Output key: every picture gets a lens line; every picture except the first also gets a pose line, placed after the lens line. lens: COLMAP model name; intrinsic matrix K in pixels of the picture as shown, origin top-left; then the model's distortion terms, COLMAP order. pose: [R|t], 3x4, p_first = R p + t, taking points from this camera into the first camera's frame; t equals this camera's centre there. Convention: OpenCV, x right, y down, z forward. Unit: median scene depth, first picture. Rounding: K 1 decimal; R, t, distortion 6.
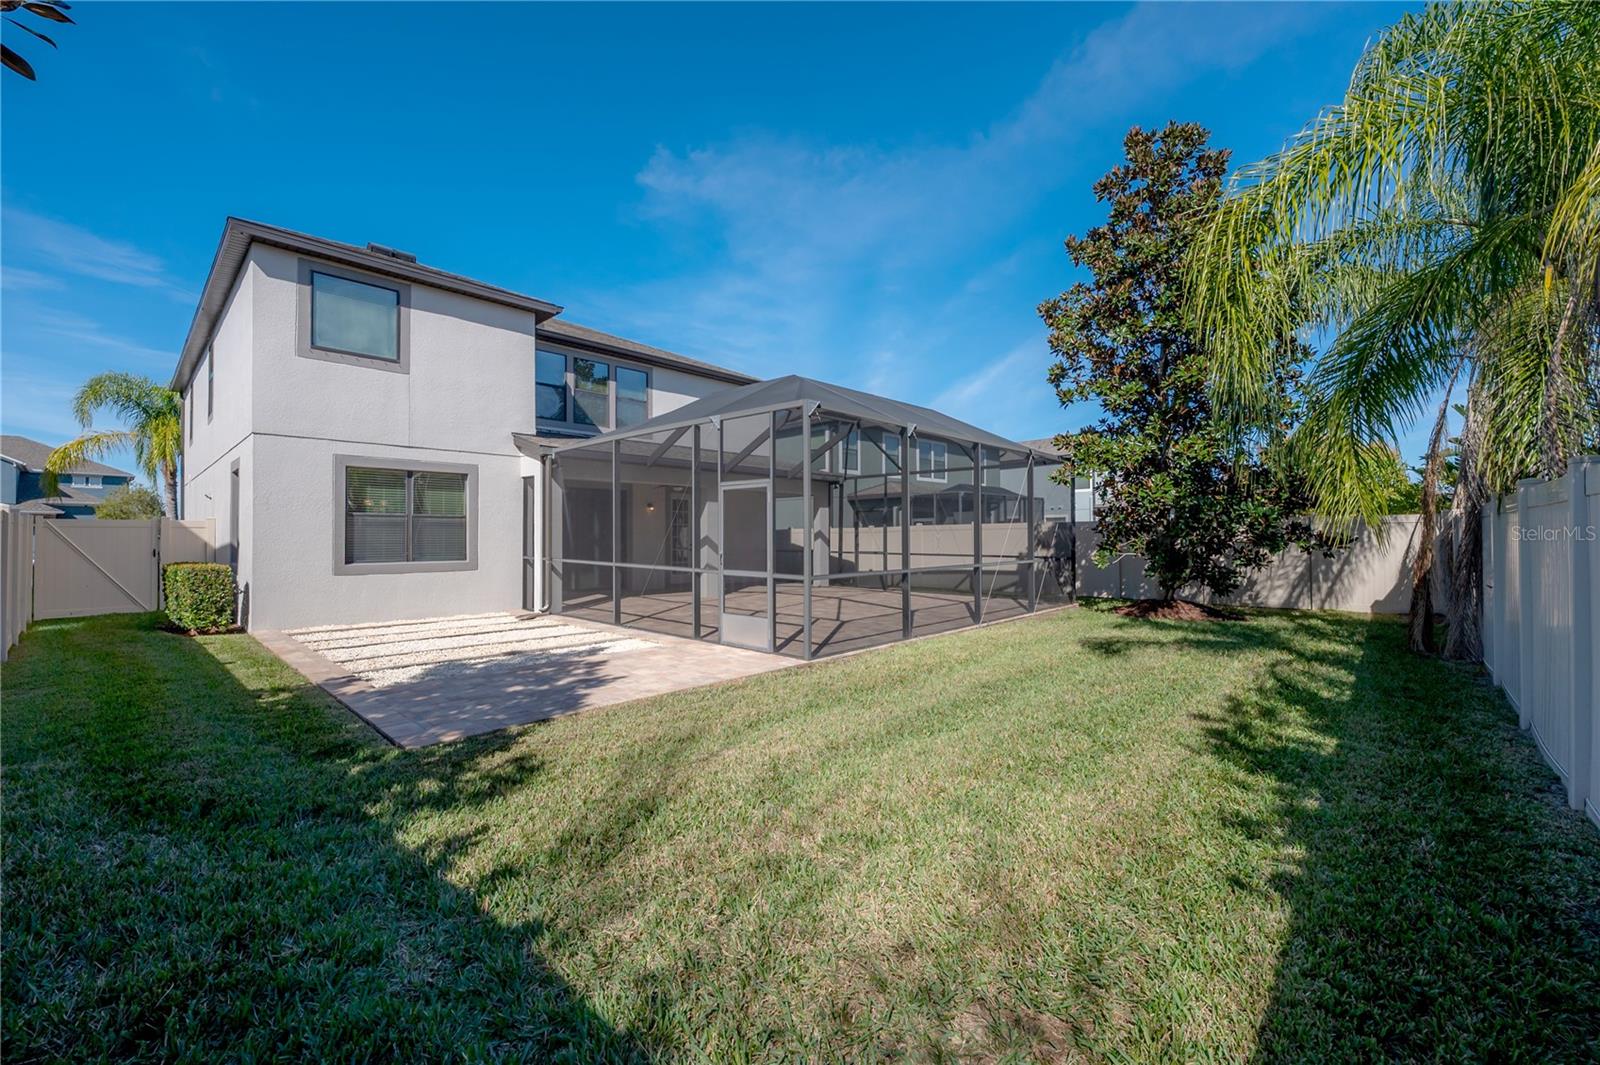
lens RADIAL K [[635.7, 0, 802.5], [0, 635.7, 529.9], [0, 0, 1]] dist [-0.001712, -0.000239]
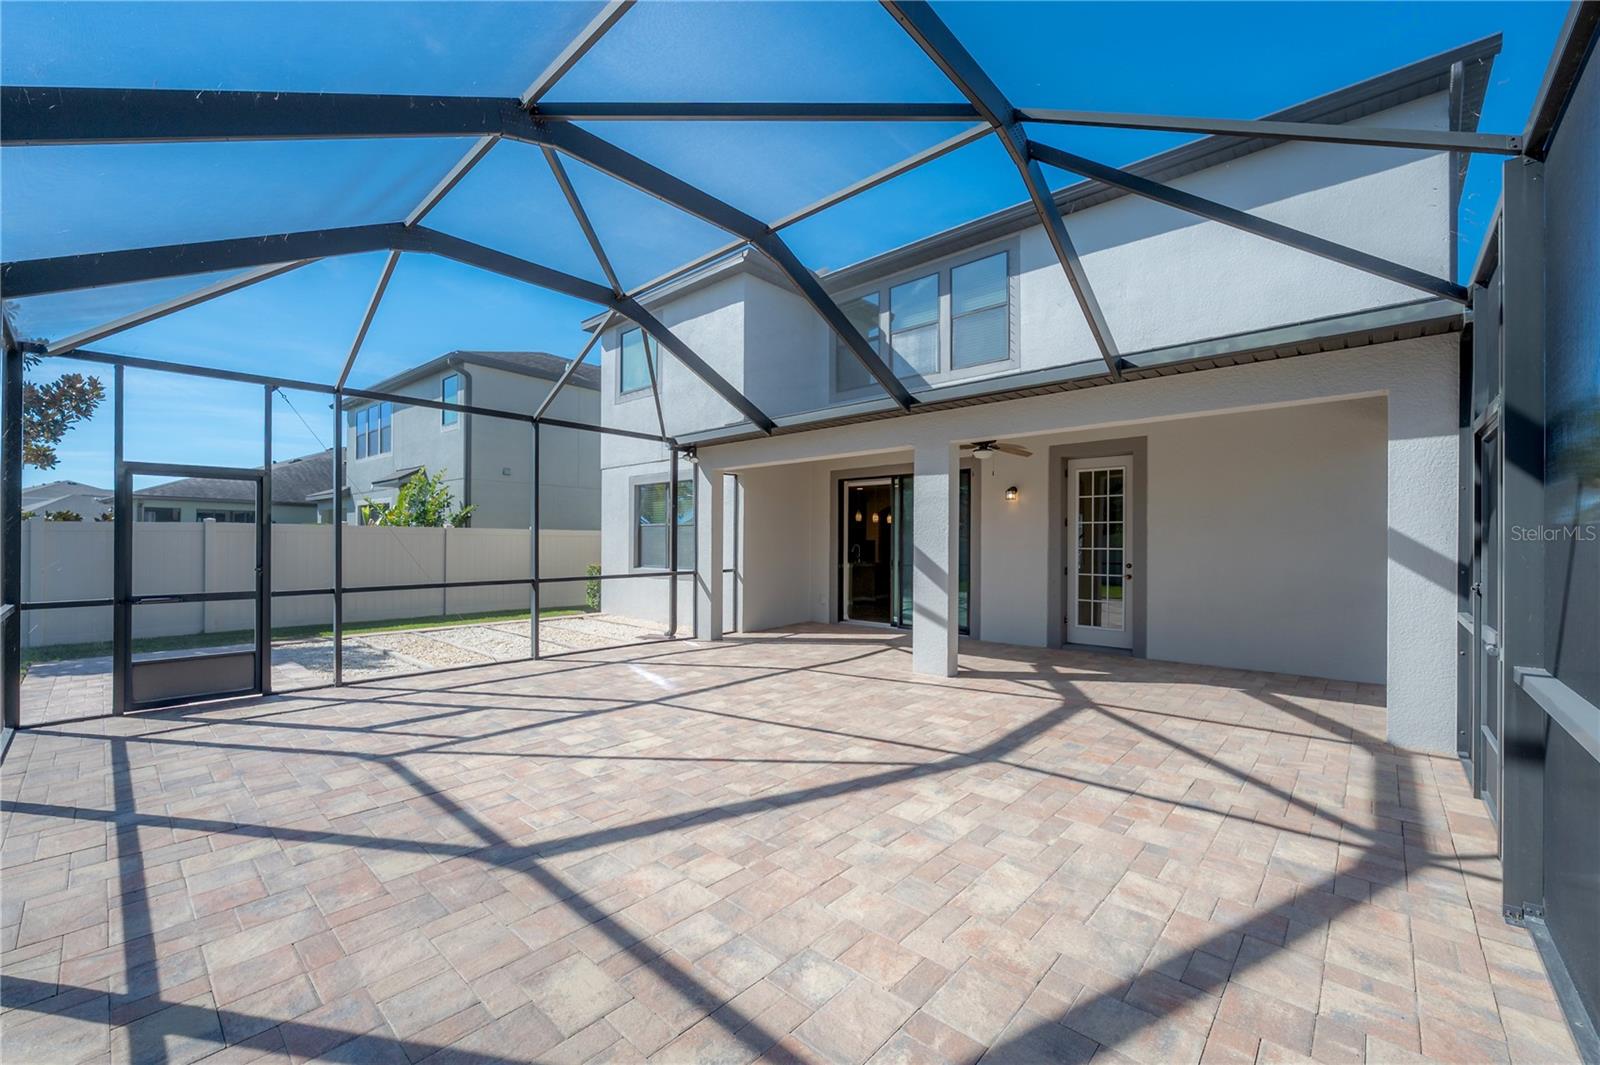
lens RADIAL K [[635.7, 0, 802.5], [0, 635.7, 529.9], [0, 0, 1]] dist [-0.001712, -0.000239]
pose [[0.019095, -0.019284, -0.999632, 0.300112], [0.005821, 0.999799, -0.019176, 0.004632], [0.999801, -0.005453, 0.019203, 0.815123]]
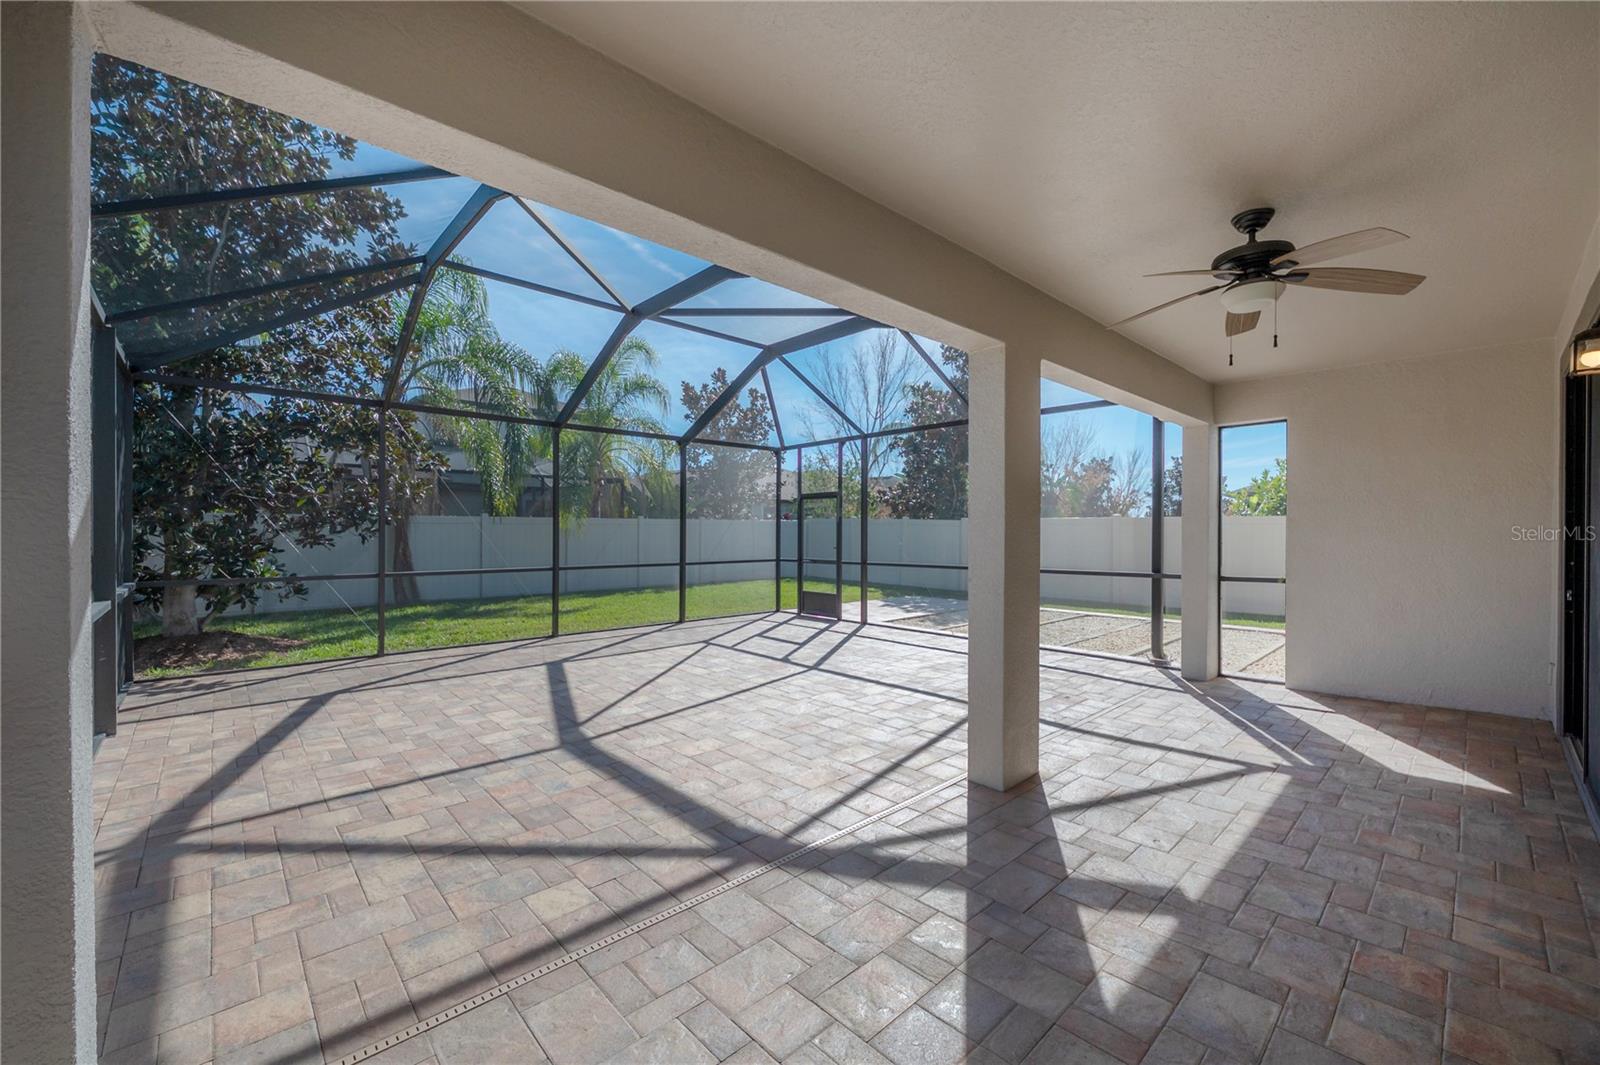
lens RADIAL K [[635.7, 0, 802.5], [0, 635.7, 529.9], [0, 0, 1]] dist [-0.001712, -0.000239]
pose [[-0.997694, 0.000203, 0.067874, -0.080665], [-0.000399, 0.999961, -0.008854, 0.005103], [-0.067873, -0.008861, -0.997655, 1.160187]]
